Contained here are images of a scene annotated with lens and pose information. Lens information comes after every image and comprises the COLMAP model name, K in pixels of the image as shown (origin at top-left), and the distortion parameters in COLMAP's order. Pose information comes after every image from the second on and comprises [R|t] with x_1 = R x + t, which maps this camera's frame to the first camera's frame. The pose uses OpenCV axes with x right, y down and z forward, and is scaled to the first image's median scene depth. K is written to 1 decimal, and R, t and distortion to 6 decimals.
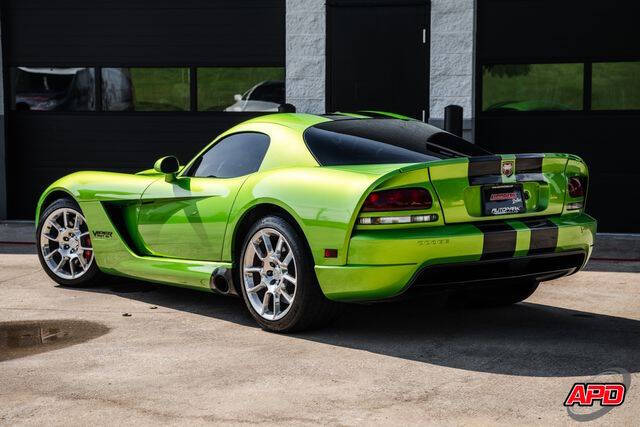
lens RADIAL K [[1242.3, 0, 288.3], [0, 1242.3, 201.2], [0, 0, 1]] dist [0.289652, 0.000000]
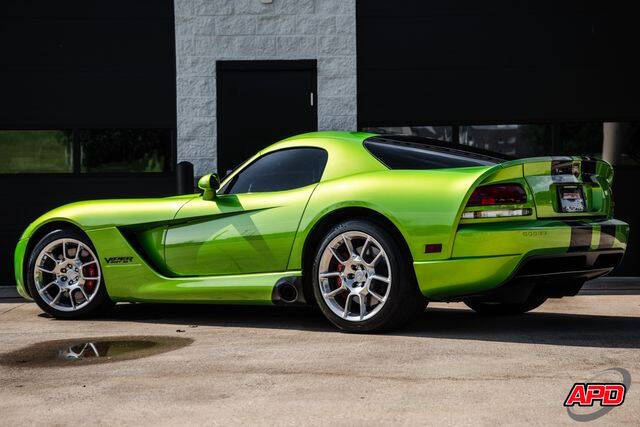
lens RADIAL K [[1171.1, 0, 298.2], [0, 1171.1, 215.0], [0, 0, 1]] dist [0.261894, 0.000000]
pose [[0.969533, -0.010111, 0.244750, -0.265413], [0.028560, 0.997000, -0.071945, 0.068948], [-0.243289, 0.076743, 0.966913, 0.069137]]
